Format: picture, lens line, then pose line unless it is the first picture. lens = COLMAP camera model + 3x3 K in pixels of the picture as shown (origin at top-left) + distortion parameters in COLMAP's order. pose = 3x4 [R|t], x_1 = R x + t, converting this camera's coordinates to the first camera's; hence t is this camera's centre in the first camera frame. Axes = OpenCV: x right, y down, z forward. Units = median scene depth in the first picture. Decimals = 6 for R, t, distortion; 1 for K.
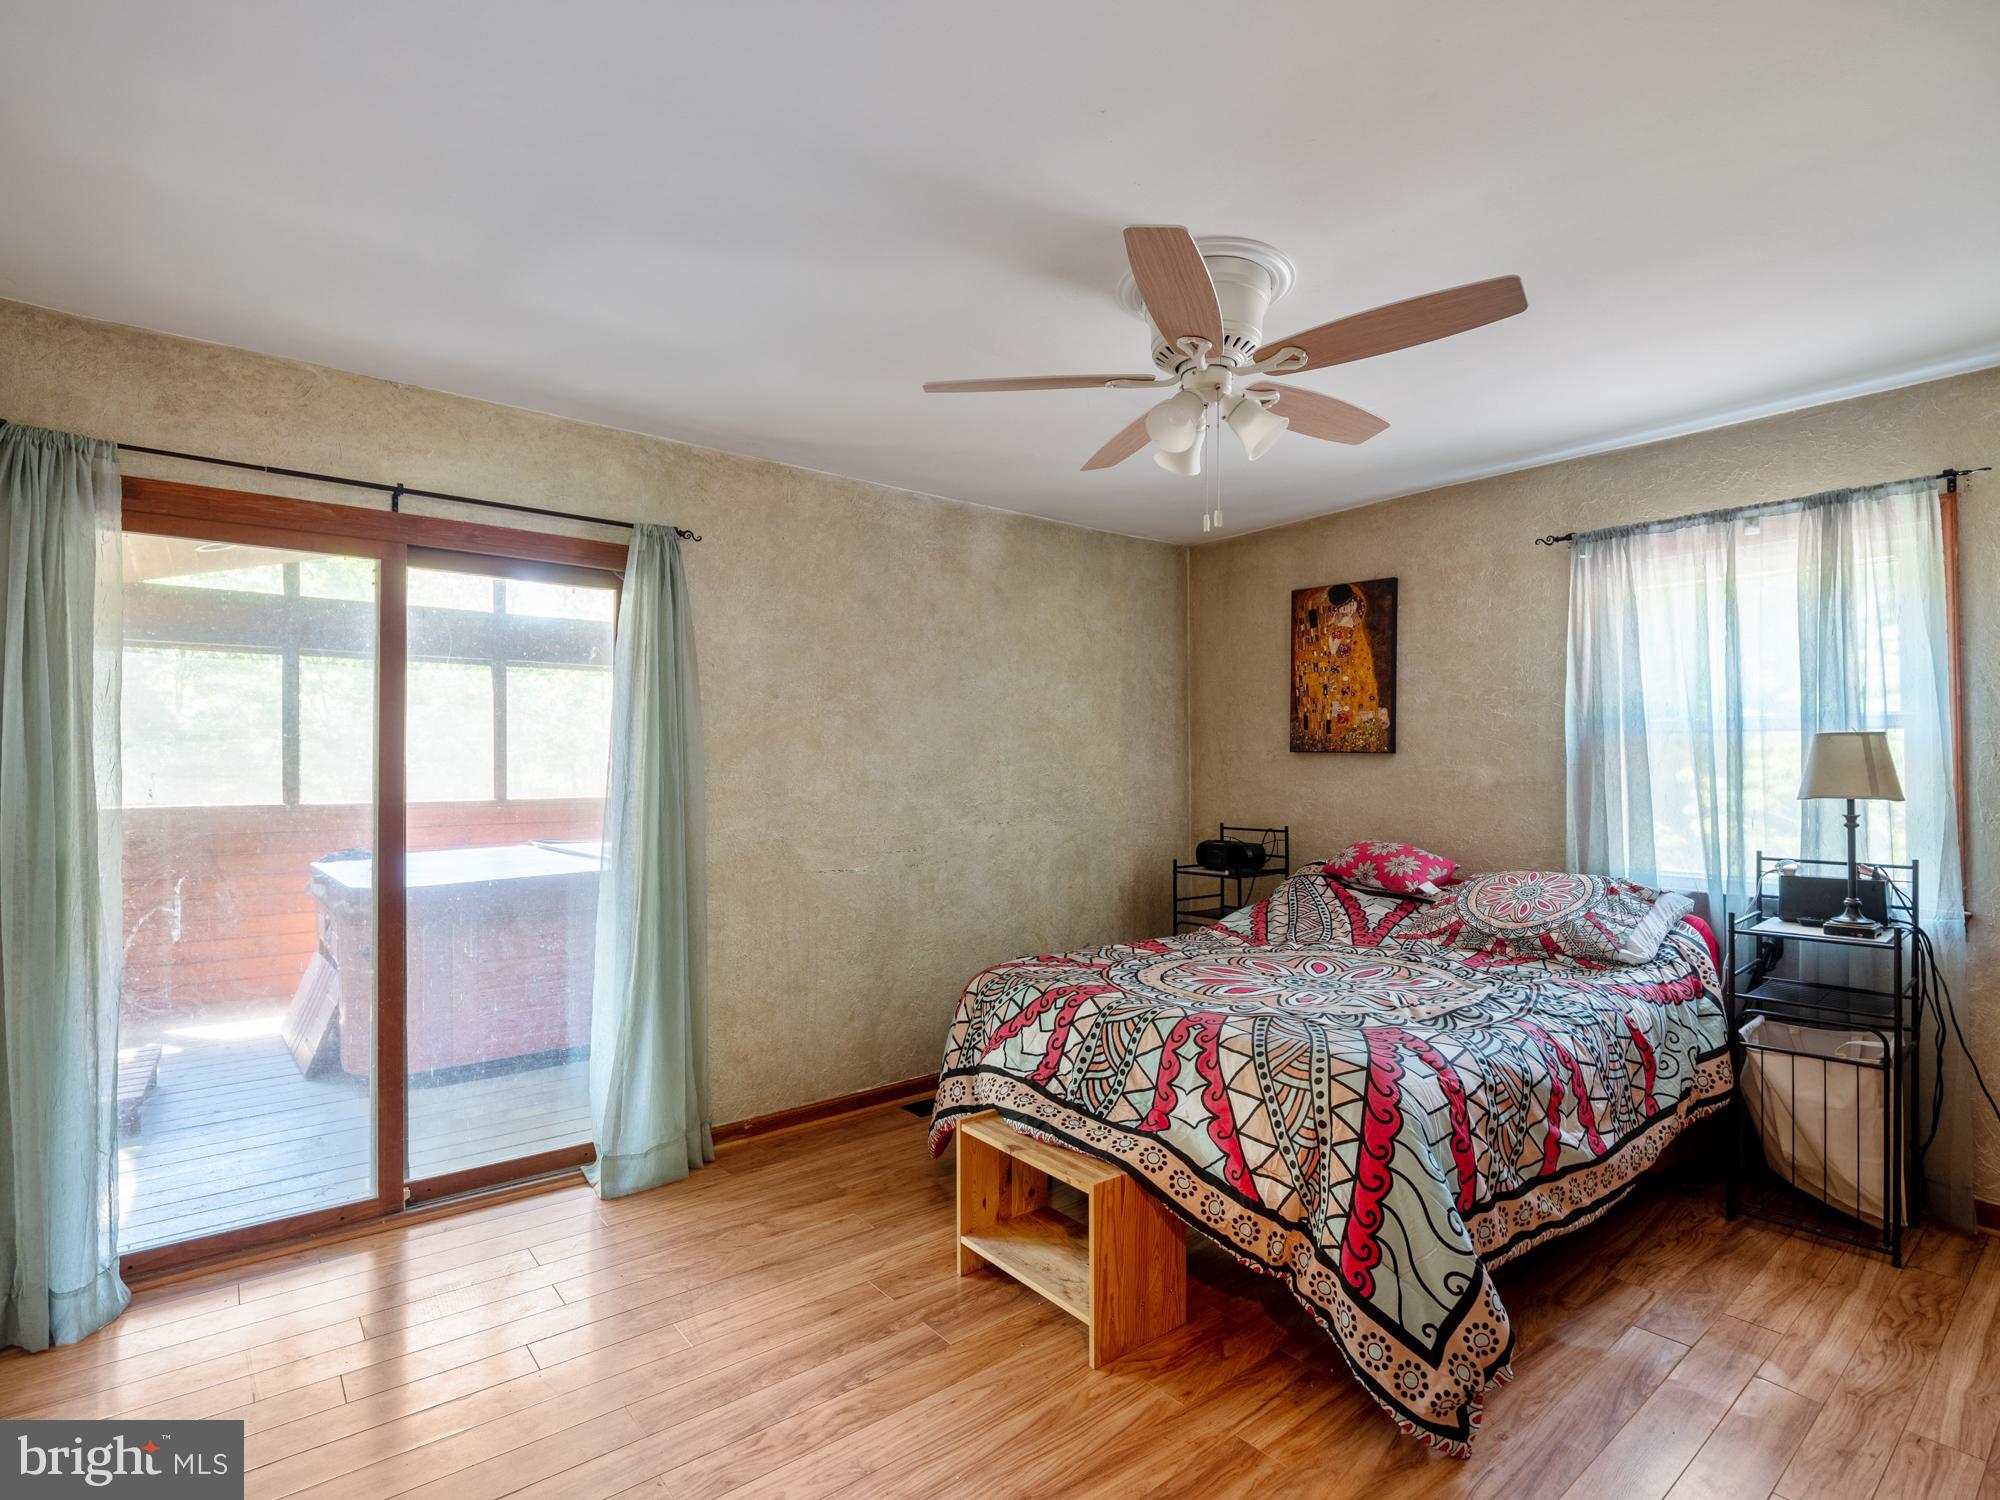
lens RADIAL K [[985.5, 0, 1000.6], [0, 985.5, 754.7], [0, 0, 1]] dist [-0.010677, -0.002757]
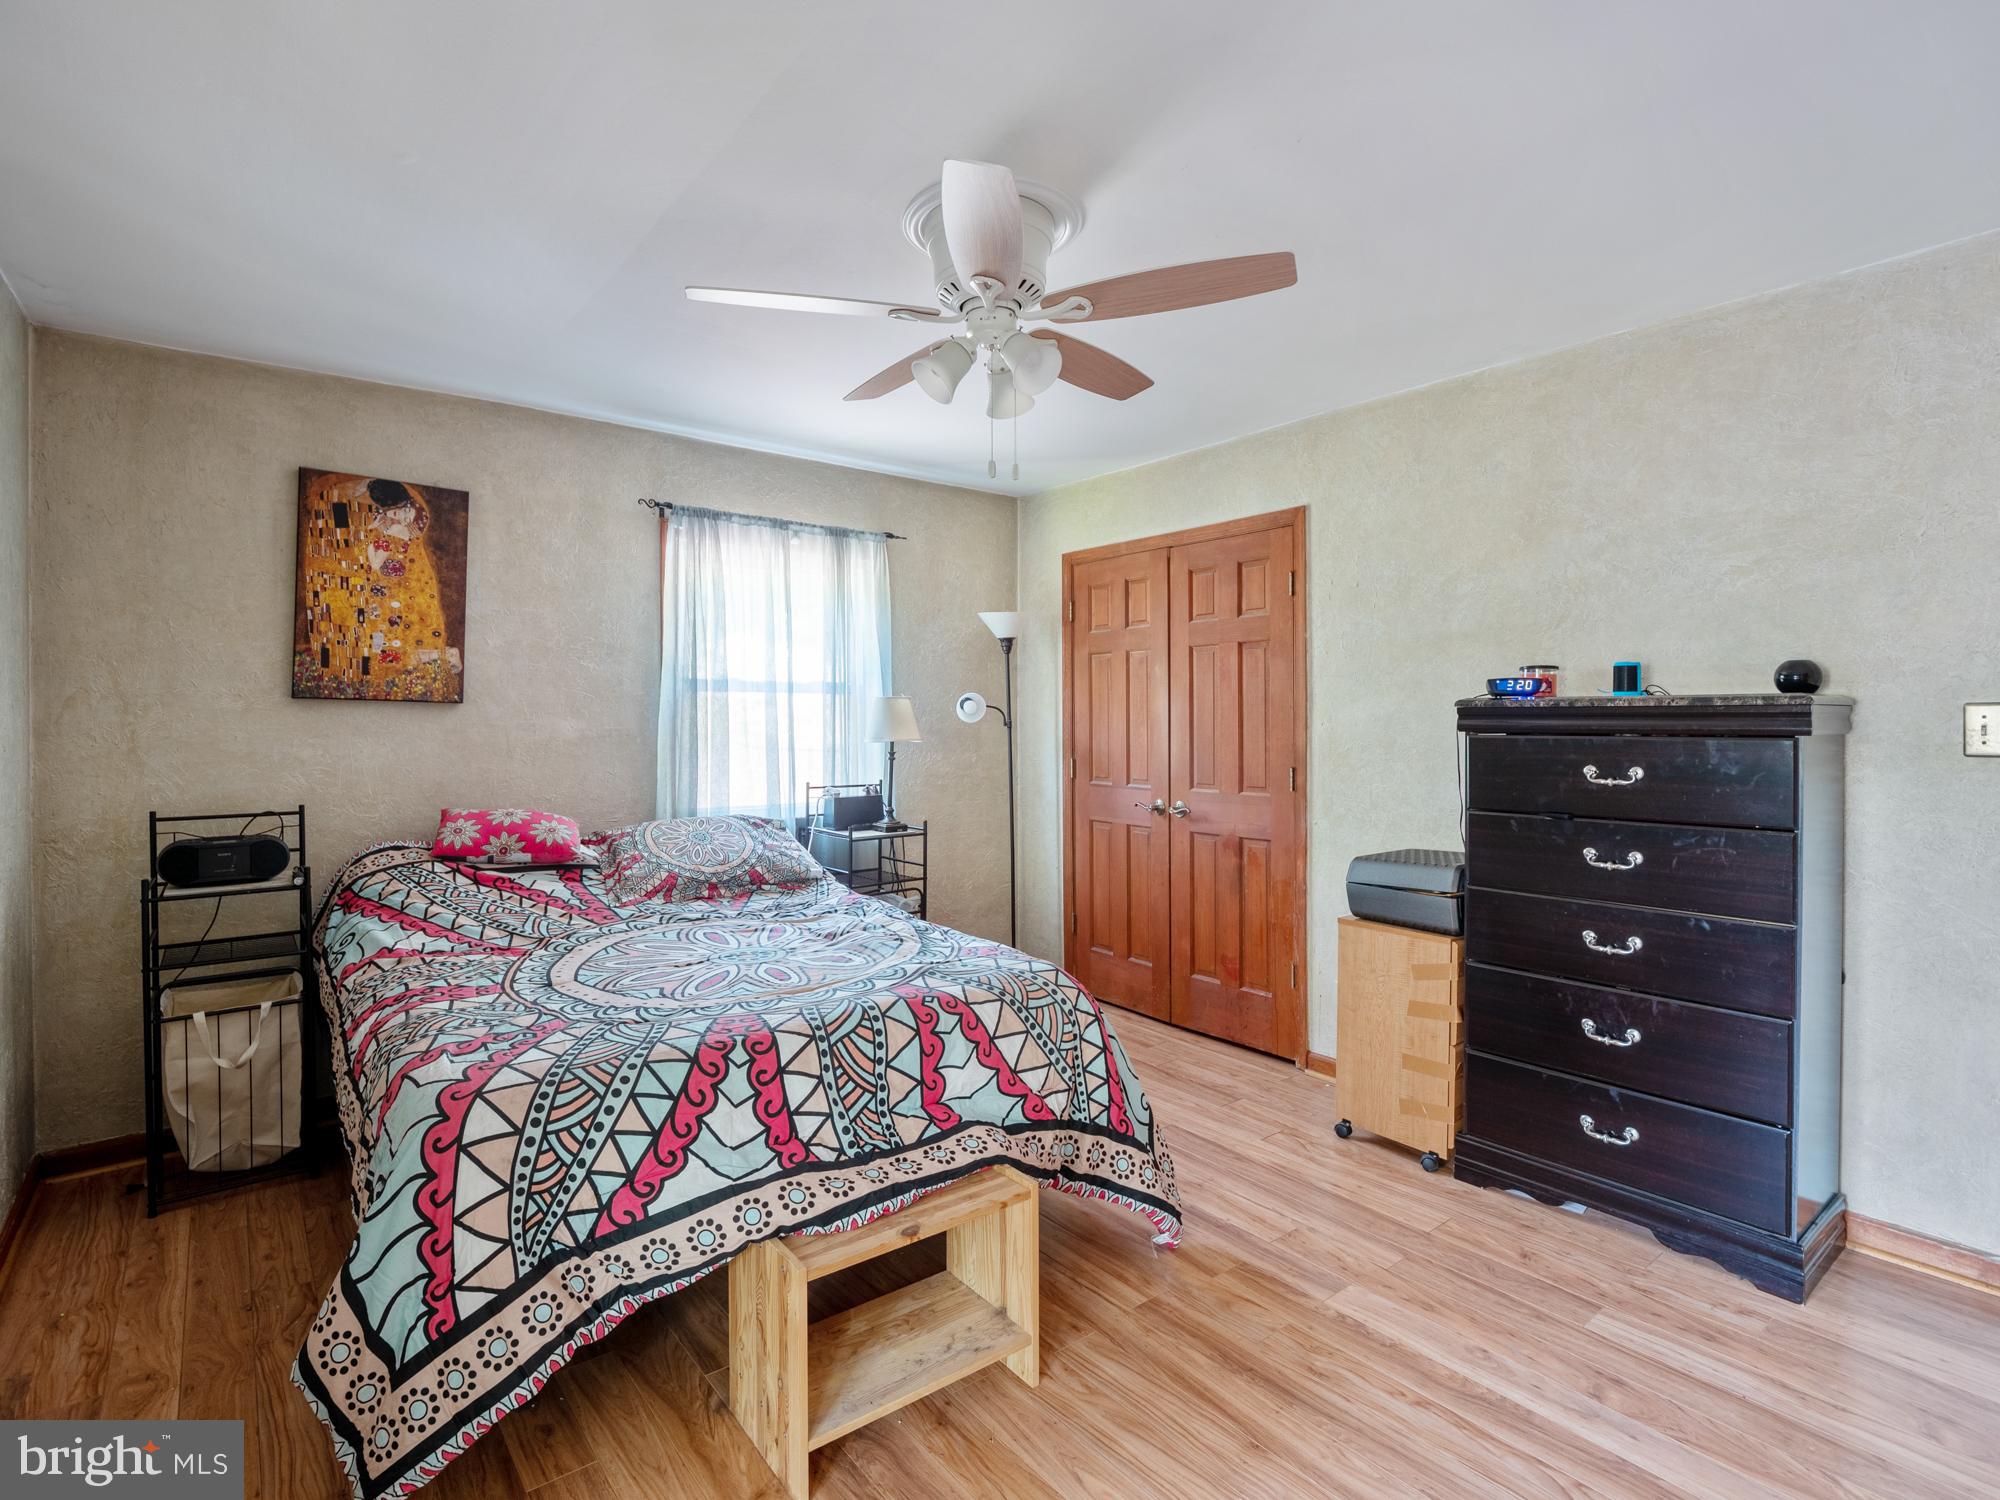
lens RADIAL K [[985.5, 0, 983.3], [0, 985.5, 721.8], [0, 0, 1]] dist [-0.010677, -0.002757]
pose [[0.014526, -0.000996, 0.999894, -0.486755], [-0.010835, 0.999941, 0.001153, 0.009625], [-0.999836, -0.010850, 0.014515, 0.630677]]
